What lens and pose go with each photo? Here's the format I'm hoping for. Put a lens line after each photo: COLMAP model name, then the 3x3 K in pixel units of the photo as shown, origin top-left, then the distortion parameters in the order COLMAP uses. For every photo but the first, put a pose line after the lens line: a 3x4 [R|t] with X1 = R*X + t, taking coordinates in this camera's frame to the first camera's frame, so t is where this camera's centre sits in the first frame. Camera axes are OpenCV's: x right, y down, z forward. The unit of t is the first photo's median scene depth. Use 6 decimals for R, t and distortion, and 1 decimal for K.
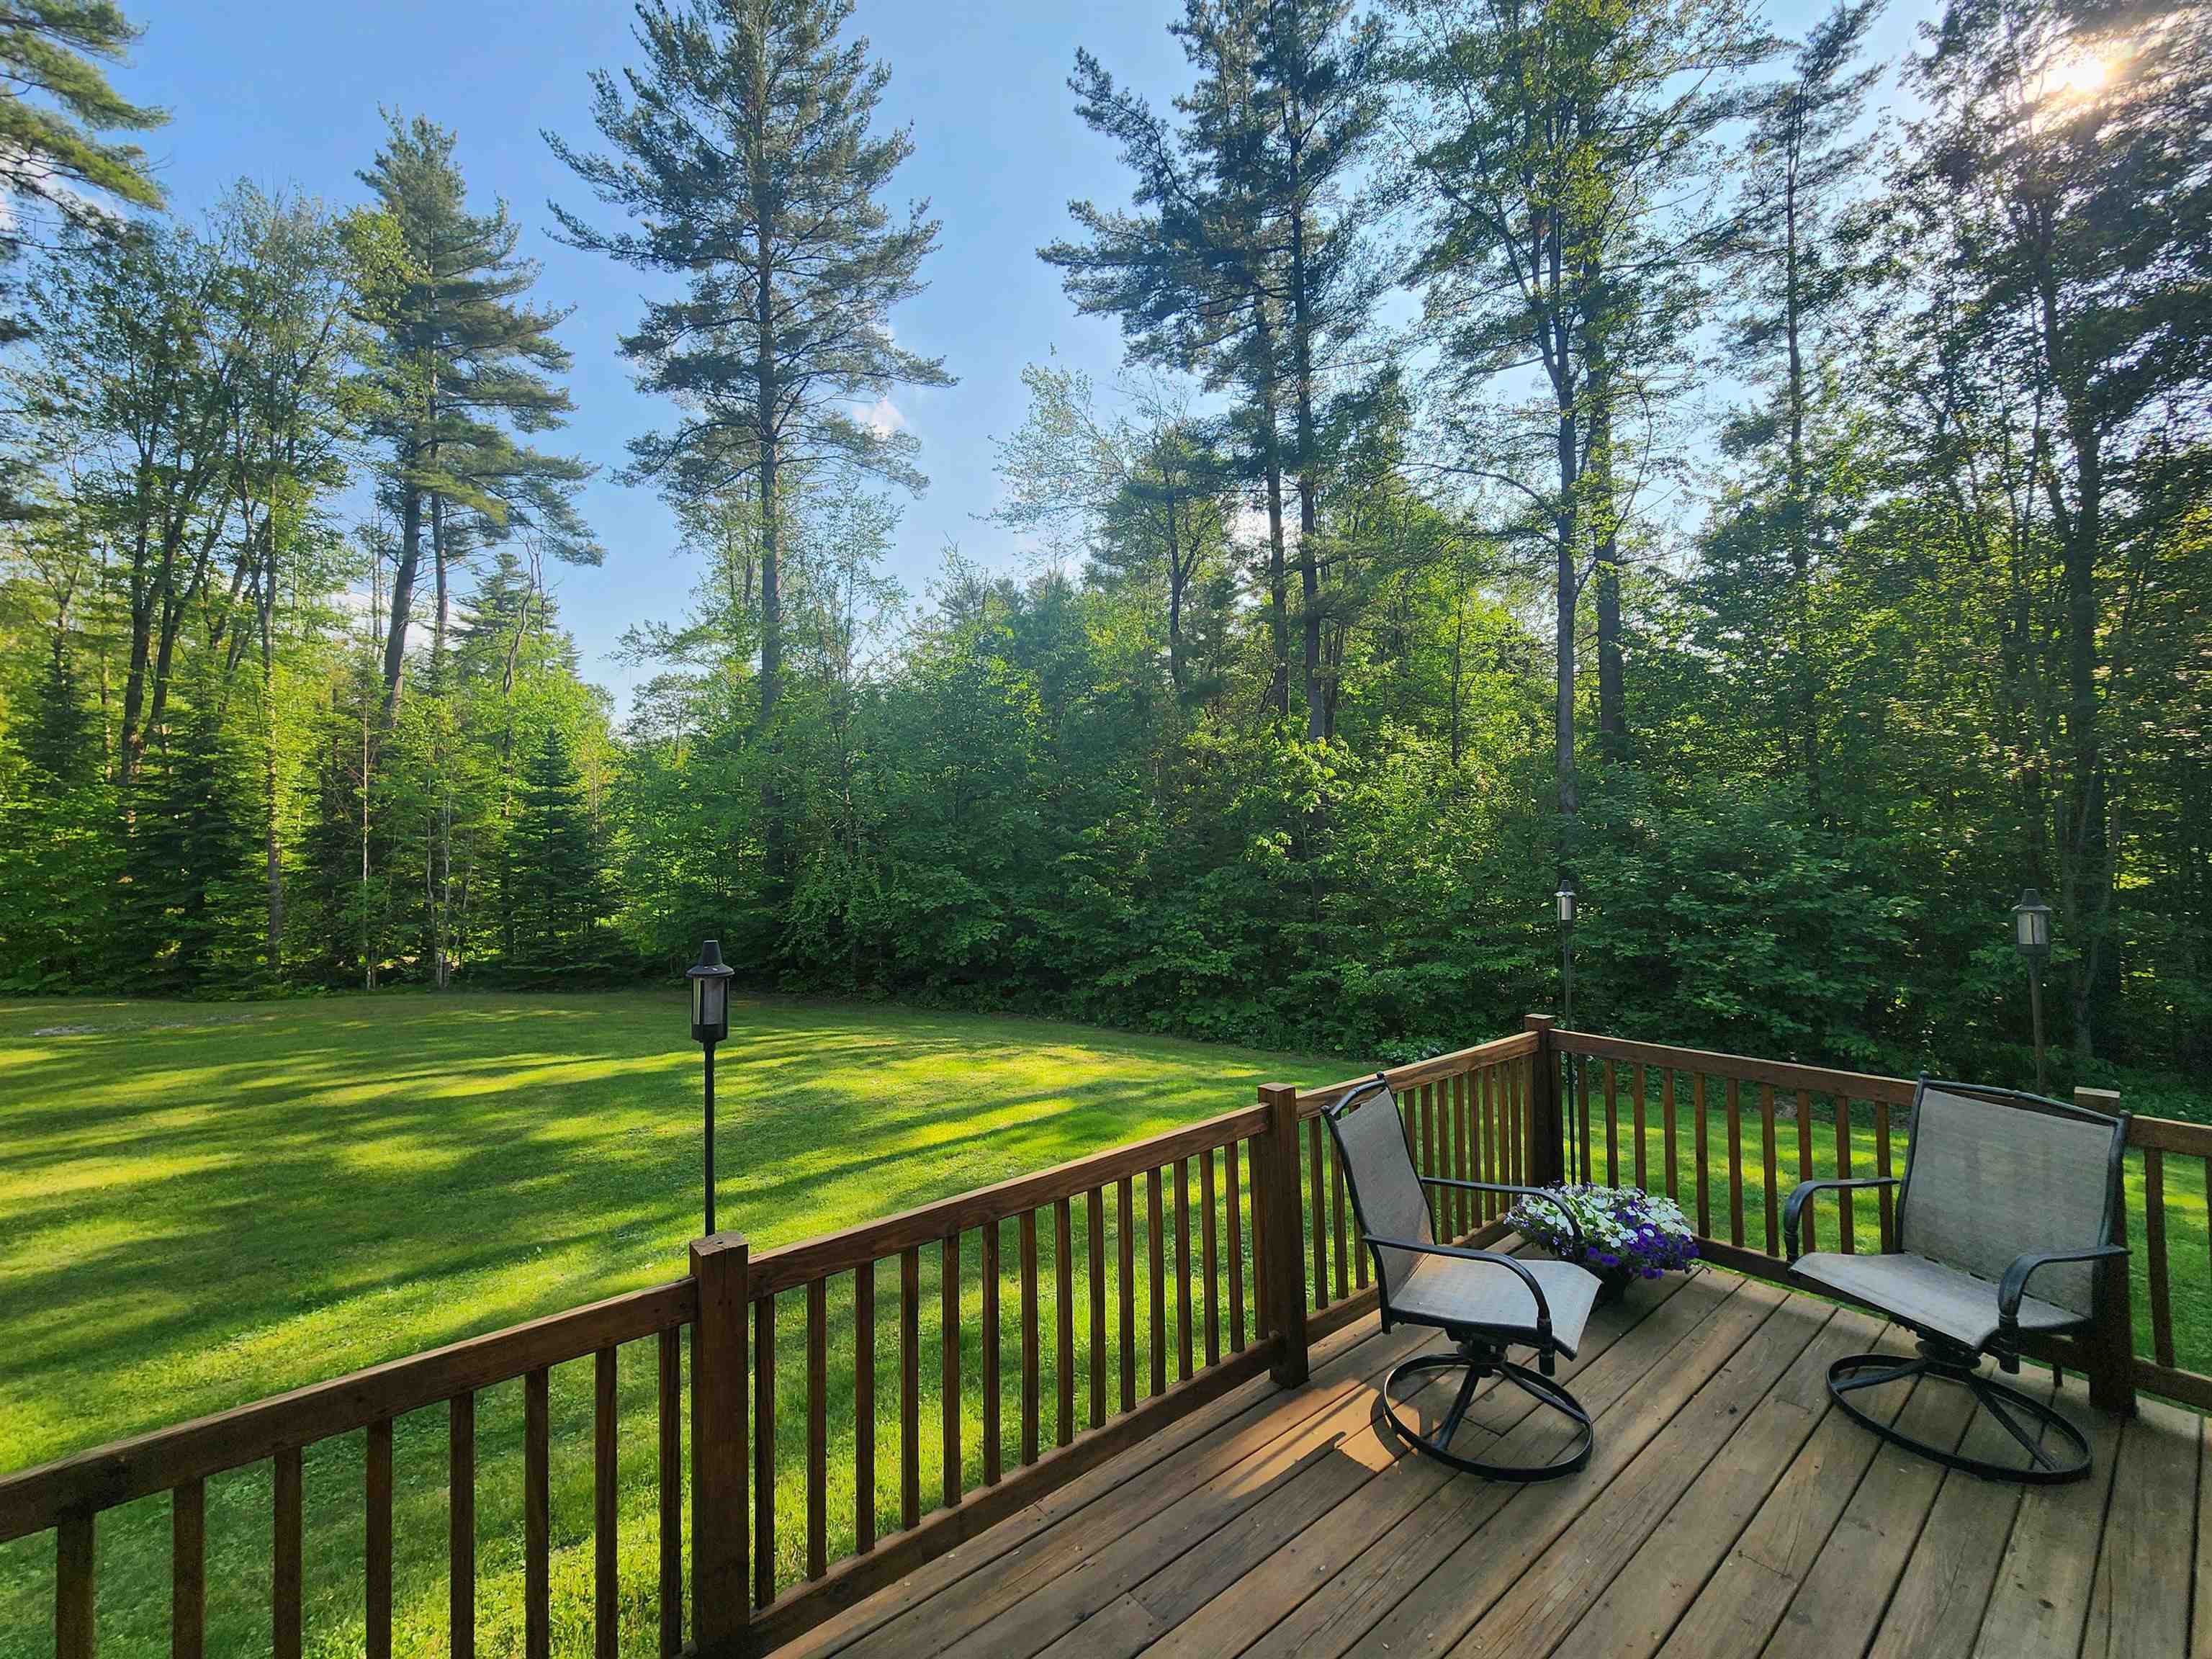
lens RADIAL K [[906.5, 0, 1104.3], [0, 906.5, 827.0], [0, 0, 1]] dist [0.000469, 0.000630]
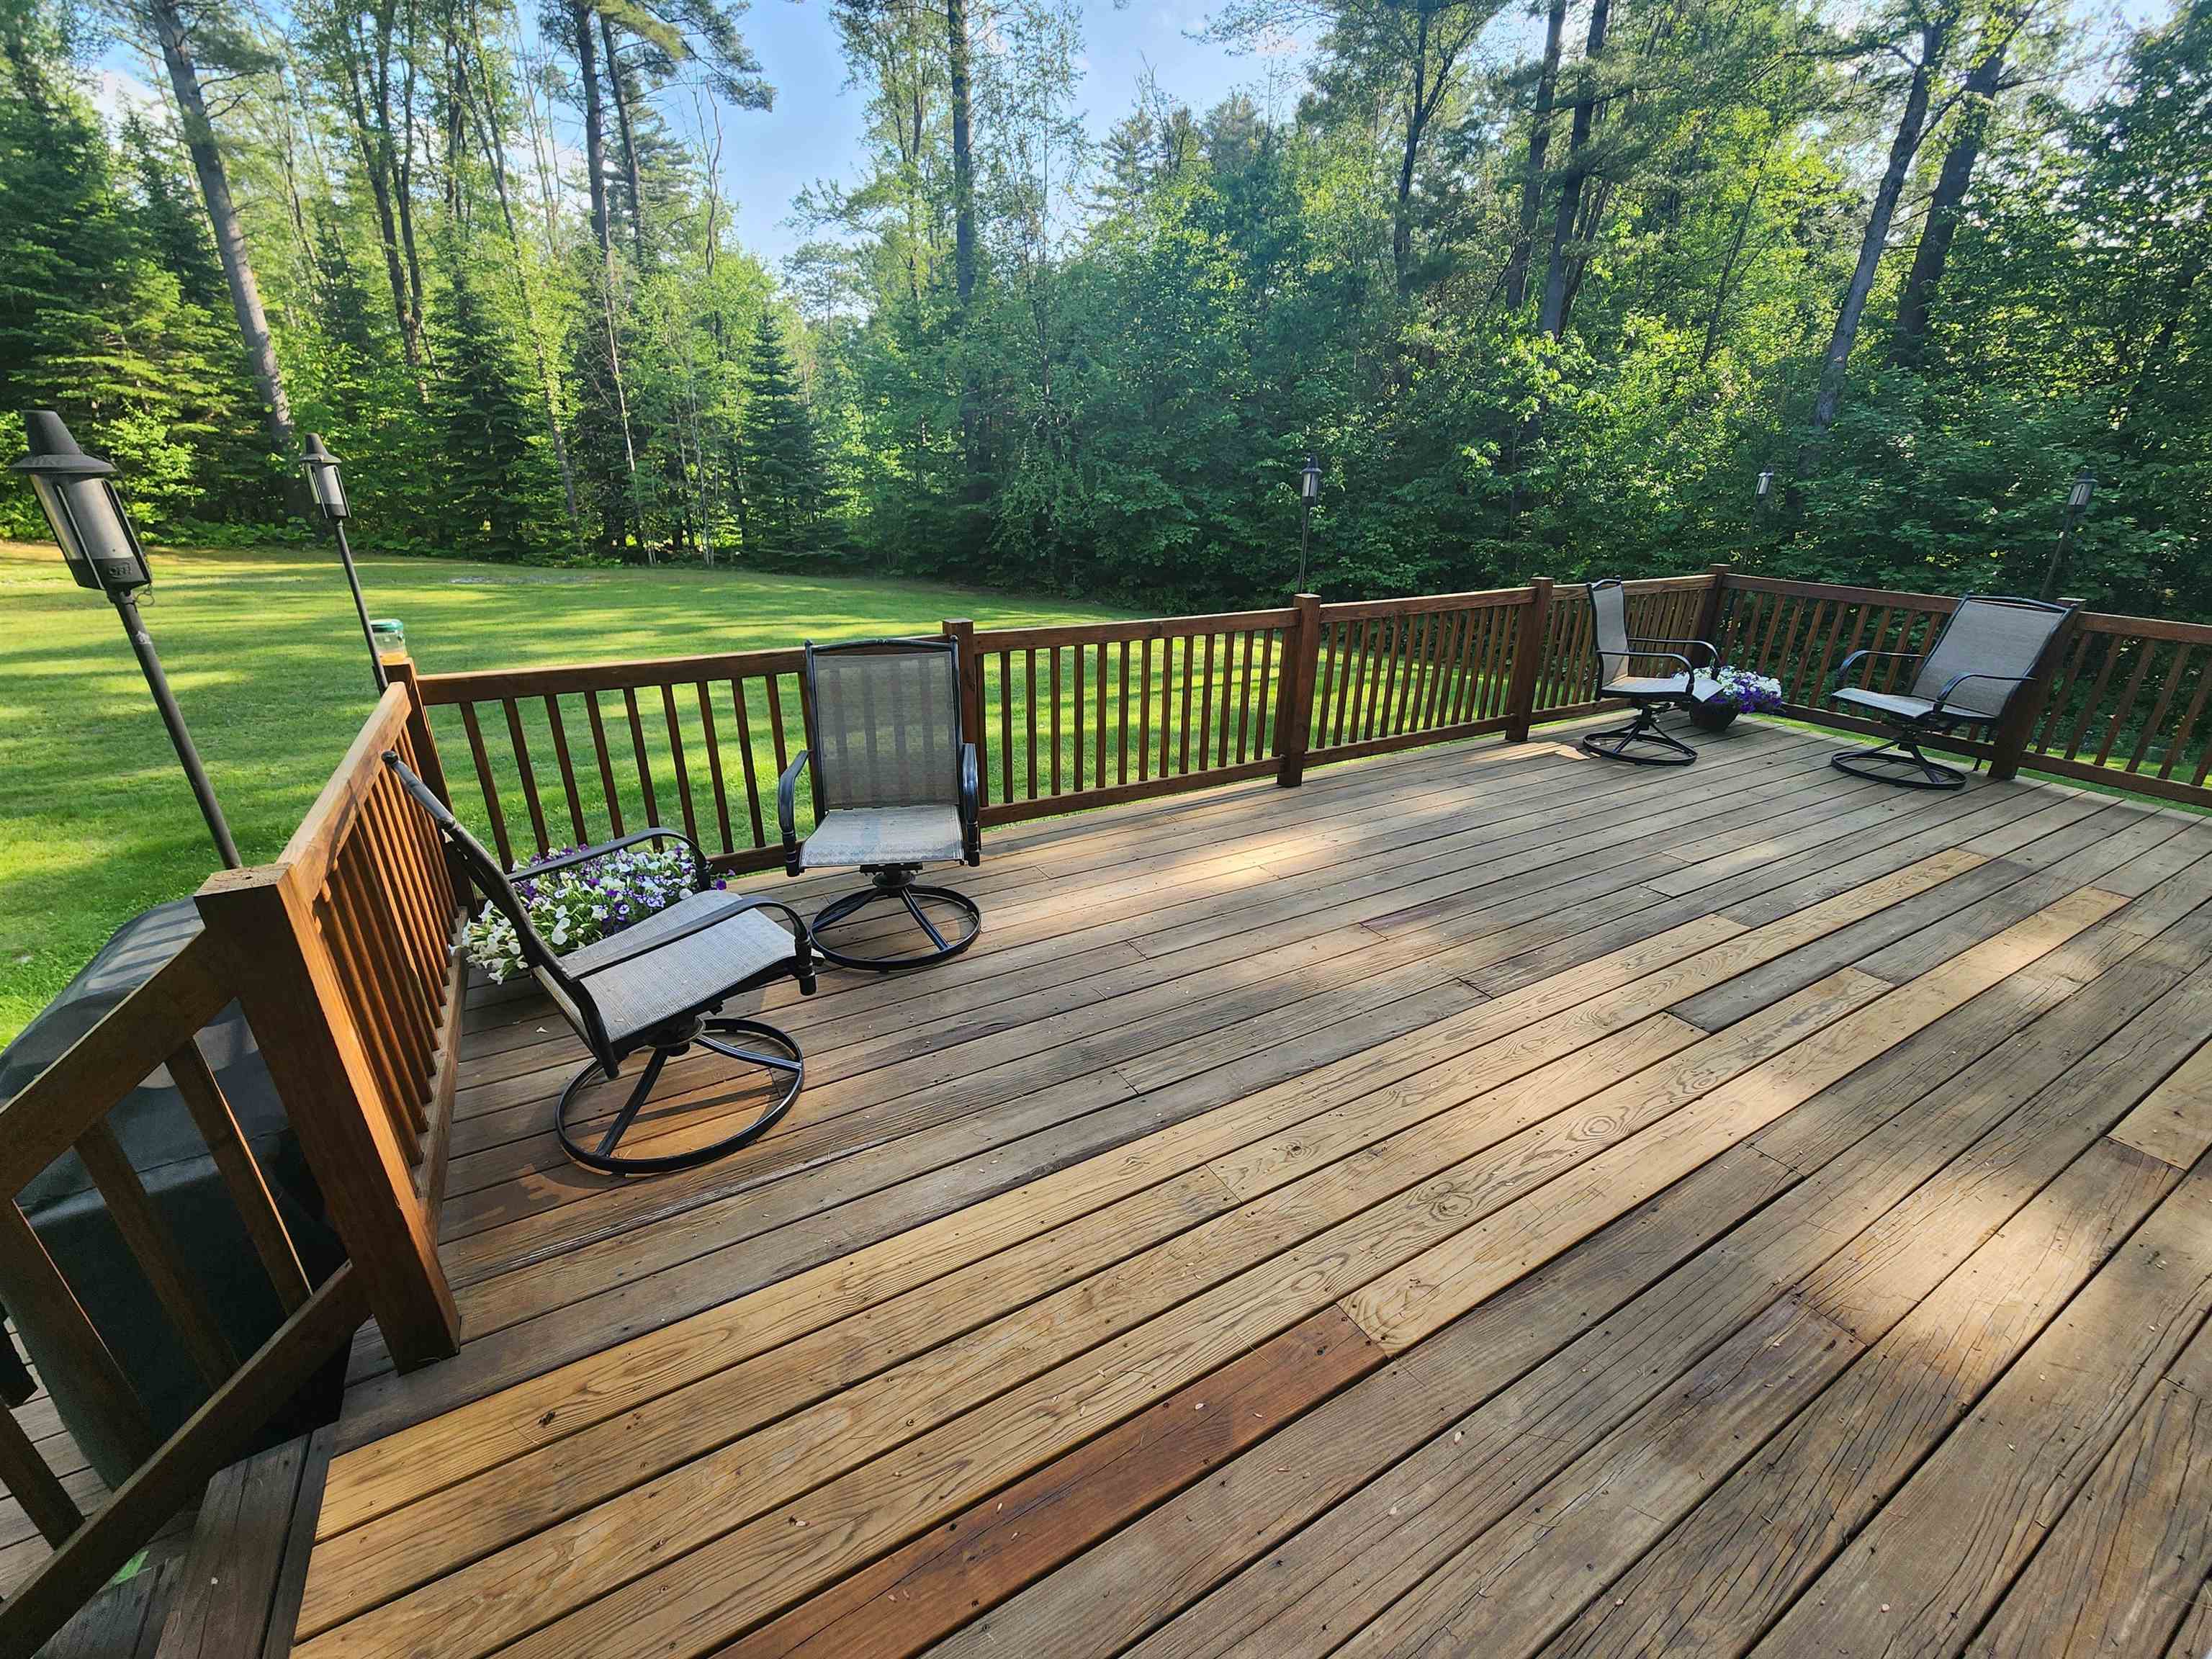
lens RADIAL K [[906.5, 0, 1104.3], [0, 906.5, 827.0], [0, 0, 1]] dist [0.000469, 0.000630]
pose [[0.986718, 0.087969, -0.136565, -0.039614], [-0.026513, 0.916619, 0.398881, 0.006277], [0.160267, -0.389963, 0.906777, -0.097800]]
